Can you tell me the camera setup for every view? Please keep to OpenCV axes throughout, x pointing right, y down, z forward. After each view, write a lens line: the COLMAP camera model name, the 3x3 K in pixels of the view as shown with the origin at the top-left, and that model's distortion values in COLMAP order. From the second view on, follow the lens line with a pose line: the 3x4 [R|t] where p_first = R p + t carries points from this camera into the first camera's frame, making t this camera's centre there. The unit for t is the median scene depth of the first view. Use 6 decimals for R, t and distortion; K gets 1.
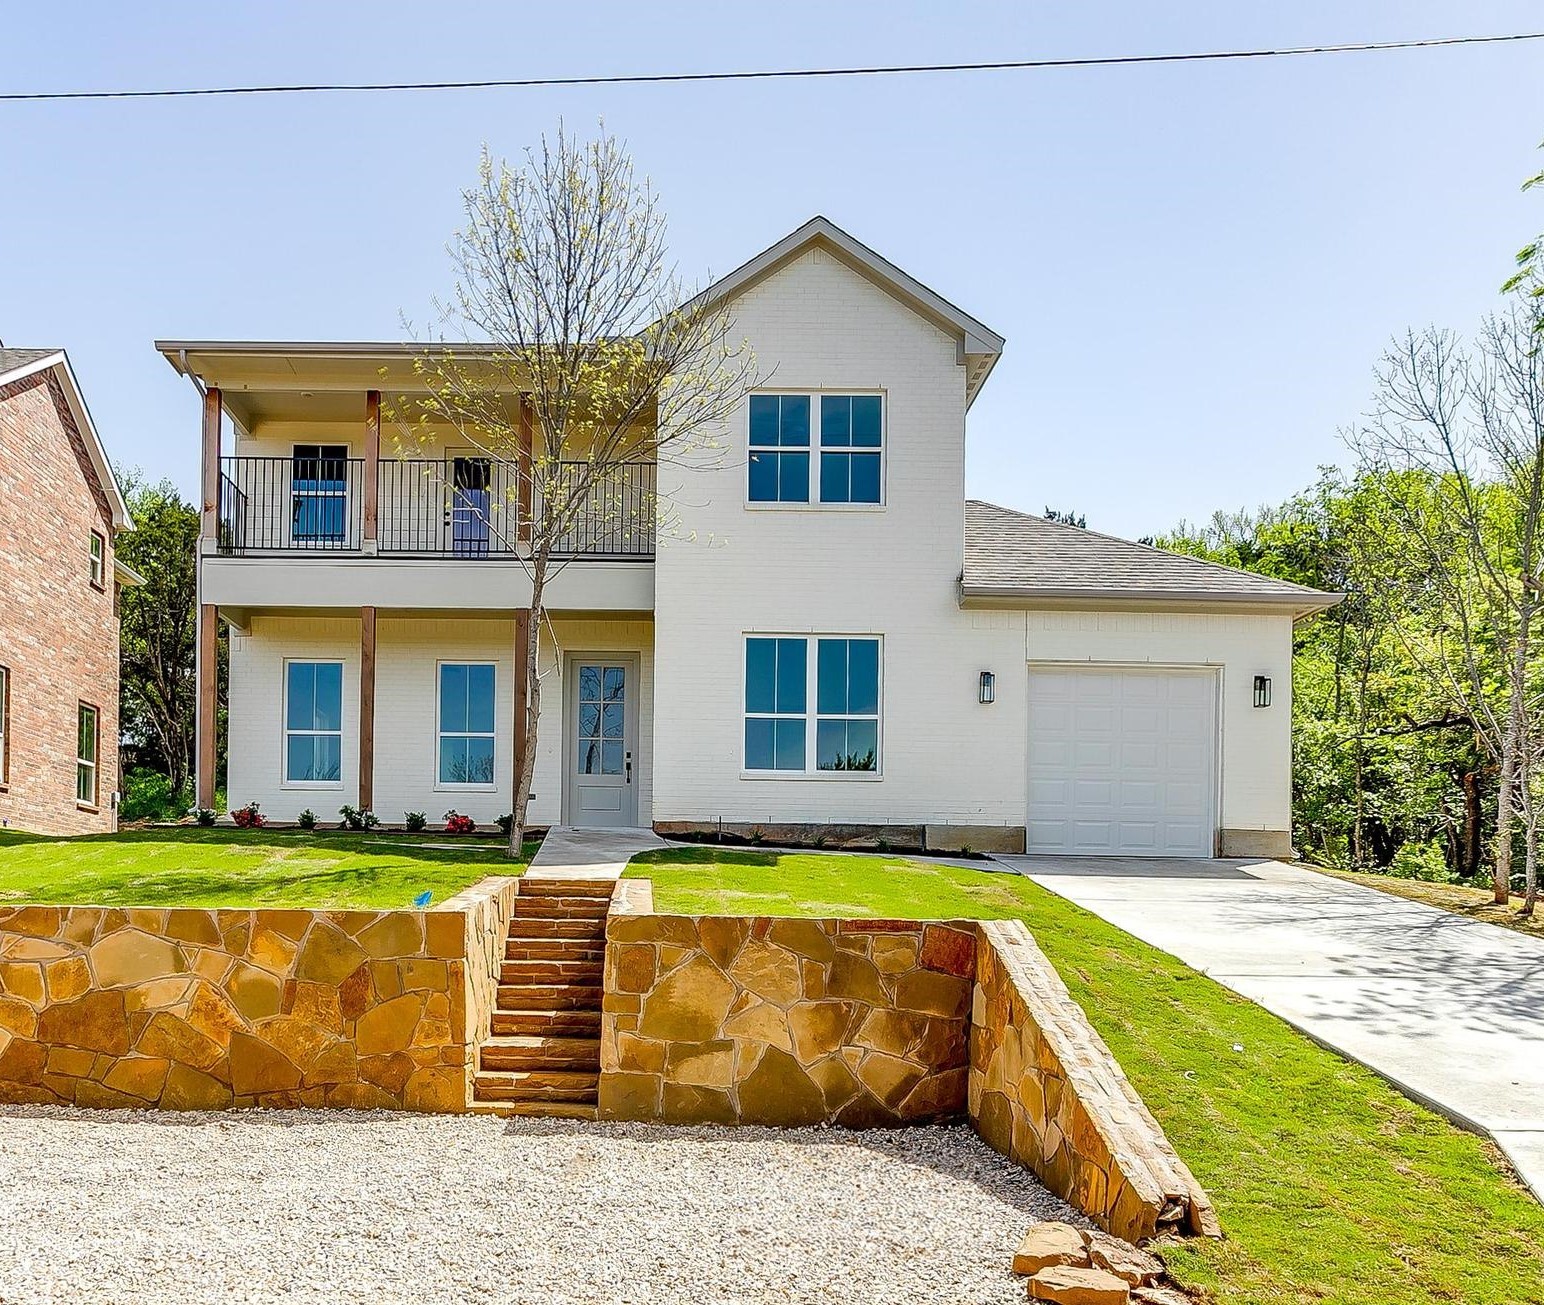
lens RADIAL K [[1241.1, 0, 772.7], [0, 1241.1, 690.9], [0, 0, 1]] dist [-0.003616, 0.004001]
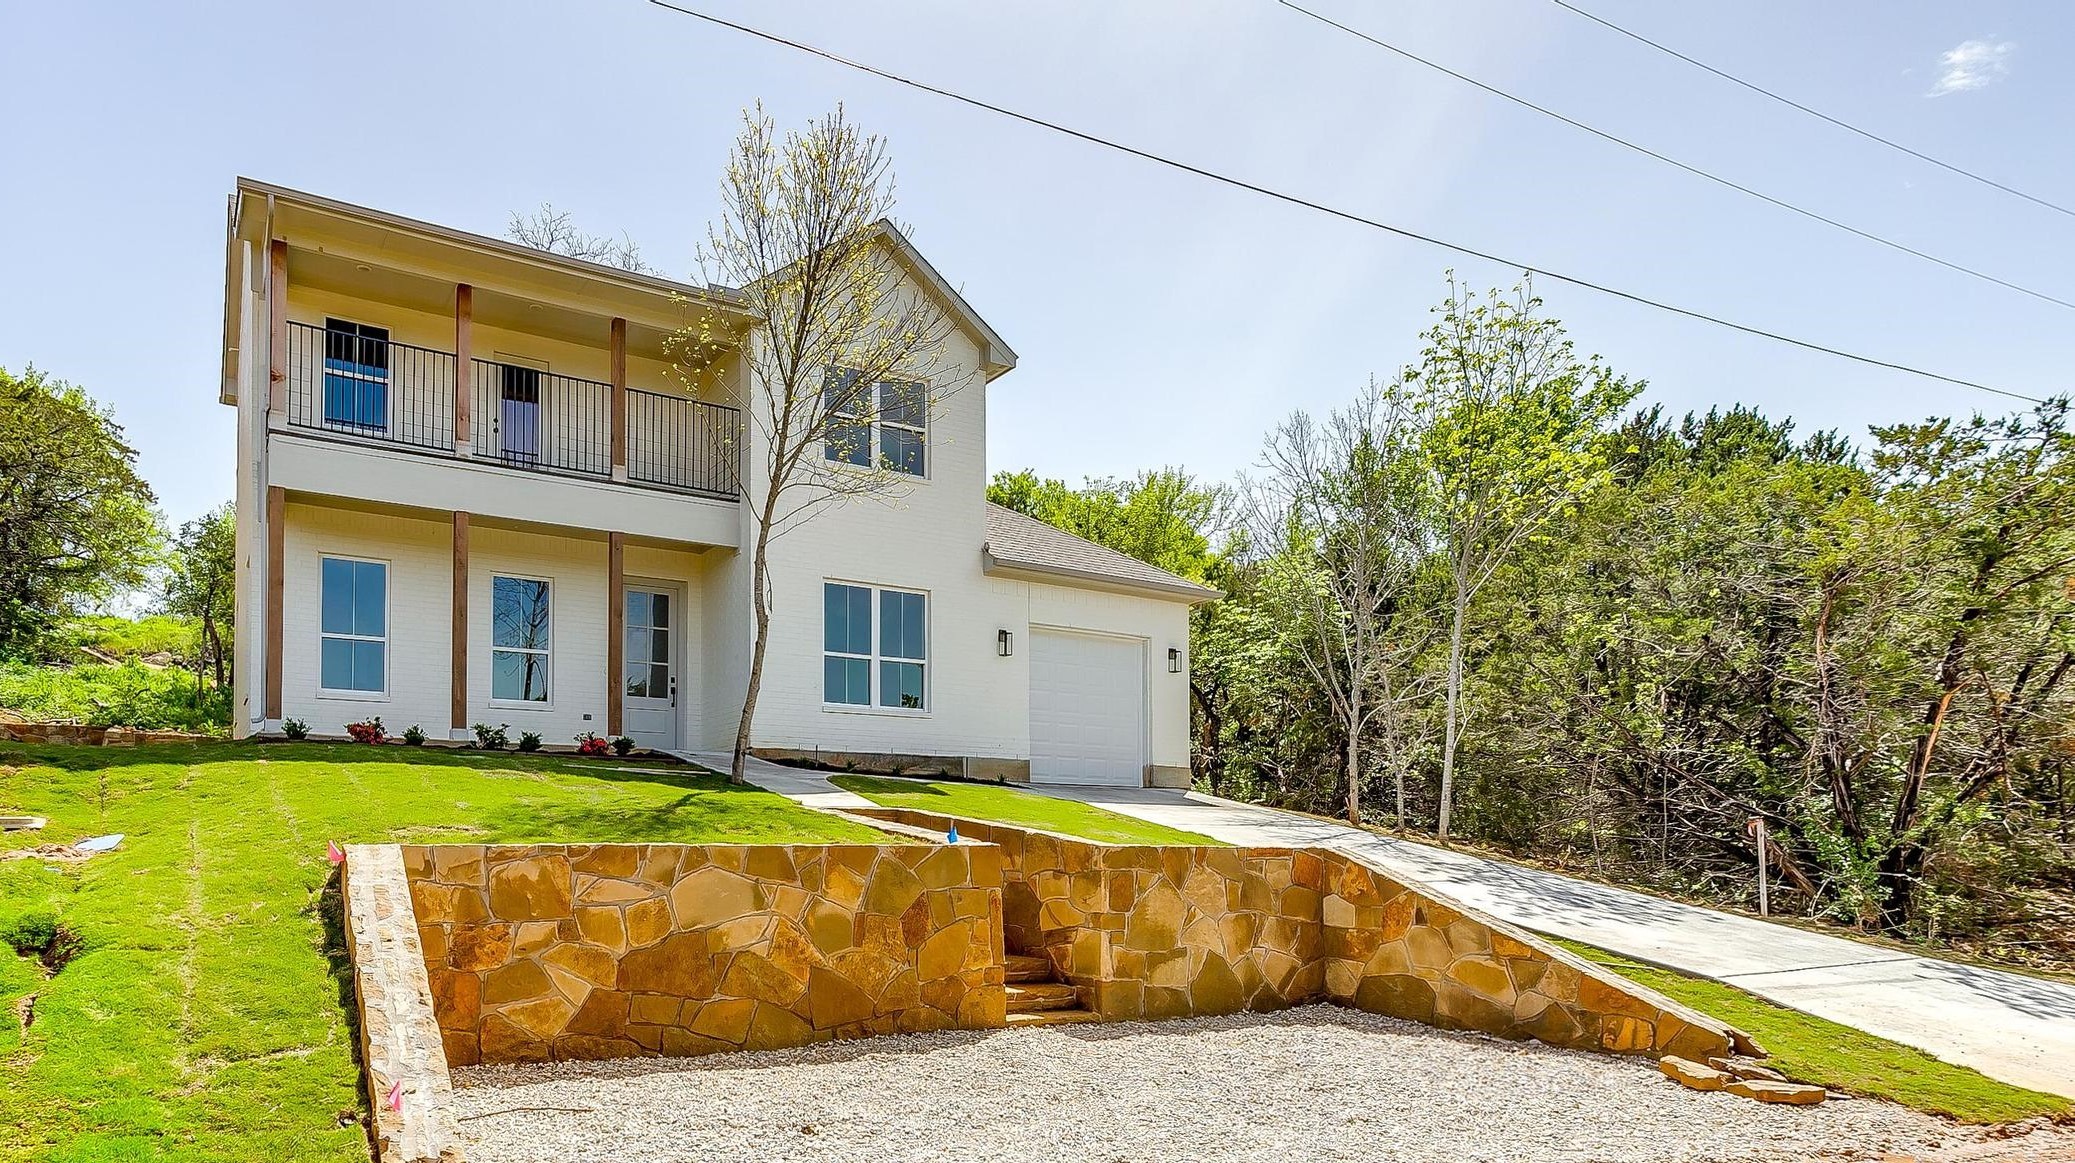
lens RADIAL K [[1100.0, 0, 1037.5], [0, 1100.0, 581.5], [0, 0, 1]] dist [-0.001708, -0.000232]
pose [[0.874124, 0.102143, 0.474841, -0.328014], [-0.083775, 0.994692, -0.059749, -0.001099], [-0.478423, 0.012448, 0.878041, 0.049596]]
